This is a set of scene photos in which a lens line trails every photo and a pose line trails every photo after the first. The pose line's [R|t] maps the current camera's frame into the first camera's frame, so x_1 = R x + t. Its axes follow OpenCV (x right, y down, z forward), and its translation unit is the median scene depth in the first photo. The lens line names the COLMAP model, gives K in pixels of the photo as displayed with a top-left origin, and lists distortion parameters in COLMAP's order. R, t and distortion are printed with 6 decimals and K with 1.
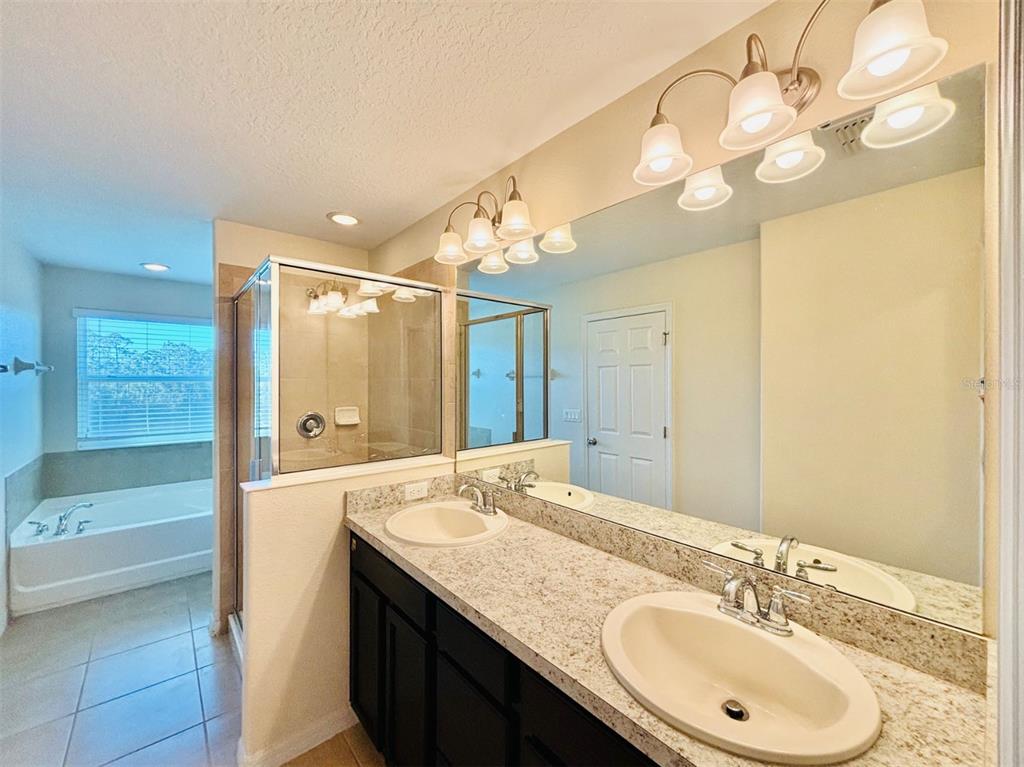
lens RADIAL K [[419.2, 0, 512.0], [0, 419.2, 383.5], [0, 0, 1]] dist [0.001441, -0.000040]
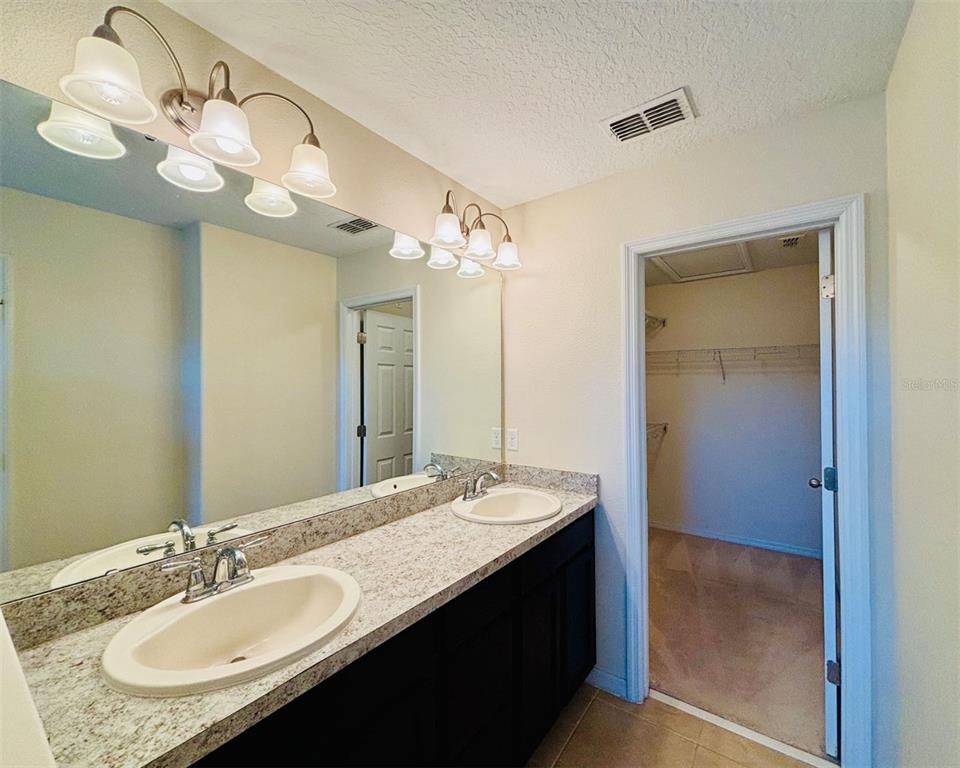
lens RADIAL K [[410.2, 0, 480.0], [0, 410.2, 384.0], [0, 0, 1]] dist [0.000270, -0.000018]
pose [[-0.220813, 0.007247, 0.975289, -0.980802], [0.014746, 0.999883, -0.004091, 0.016140], [-0.975205, 0.013478, -0.220894, 1.005365]]
